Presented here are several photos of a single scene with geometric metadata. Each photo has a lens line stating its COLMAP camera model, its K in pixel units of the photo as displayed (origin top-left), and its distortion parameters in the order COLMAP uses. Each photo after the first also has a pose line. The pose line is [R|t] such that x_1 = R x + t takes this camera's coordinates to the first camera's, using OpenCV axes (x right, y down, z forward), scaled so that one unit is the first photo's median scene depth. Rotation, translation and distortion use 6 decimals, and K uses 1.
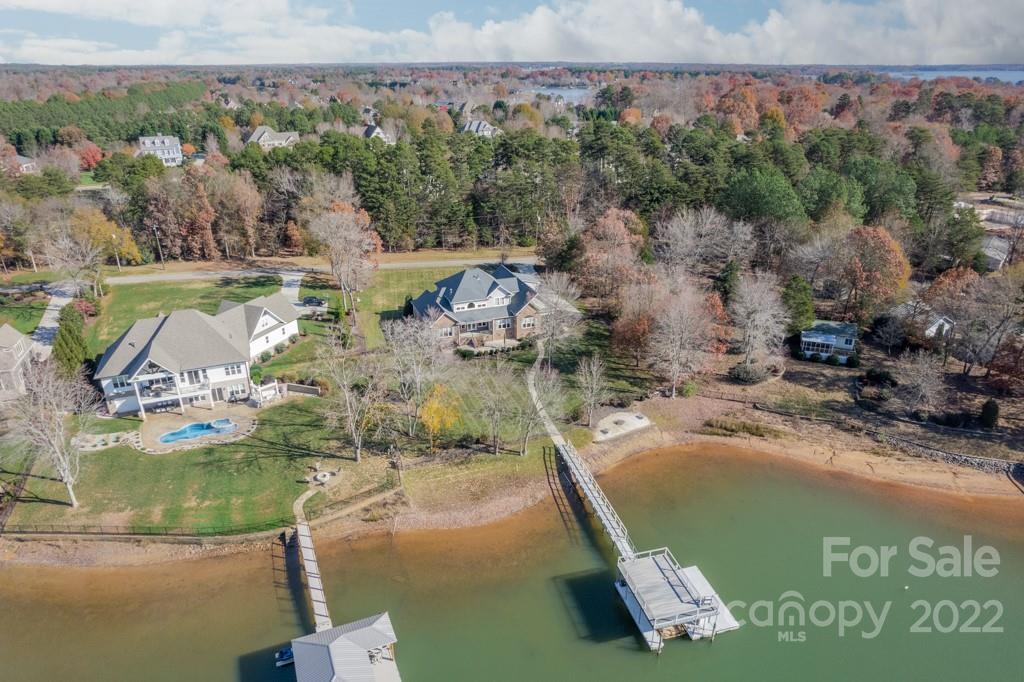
lens RADIAL K [[677.3, 0, 515.5], [0, 677.3, 345.2], [0, 0, 1]] dist [-0.052983, 0.029660]
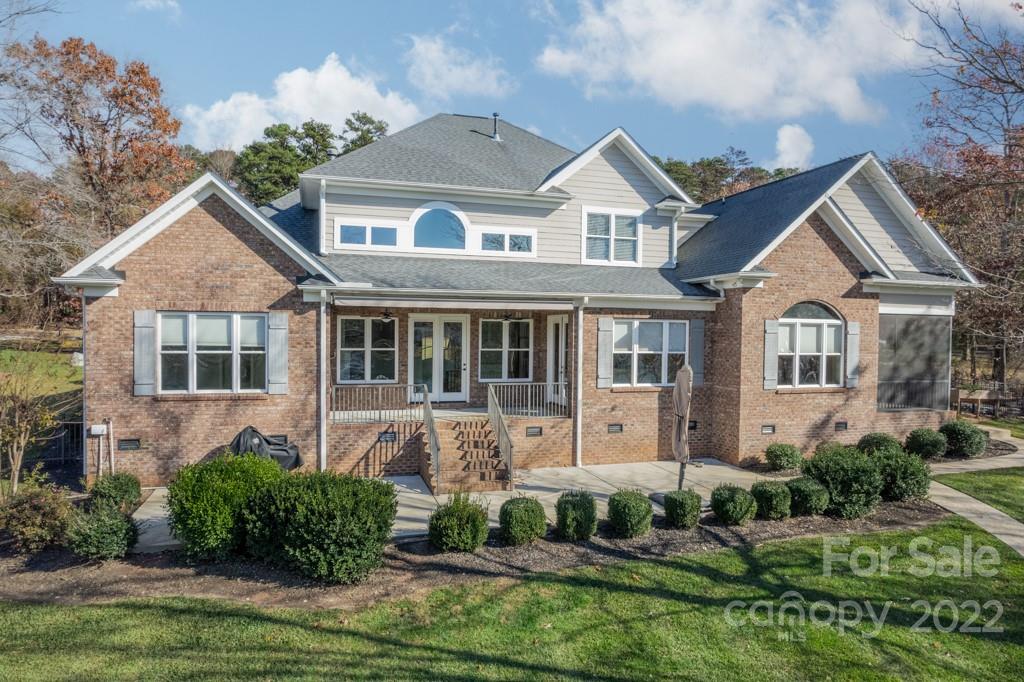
lens RADIAL K [[677.3, 0, 506.4], [0, 677.3, 338.1], [0, 0, 1]] dist [-0.052983, 0.029660]
pose [[0.994340, 0.004386, -0.106151, -0.032552], [-0.046805, 0.915046, -0.400624, 0.027160], [0.095376, 0.403325, 0.910073, 0.855932]]
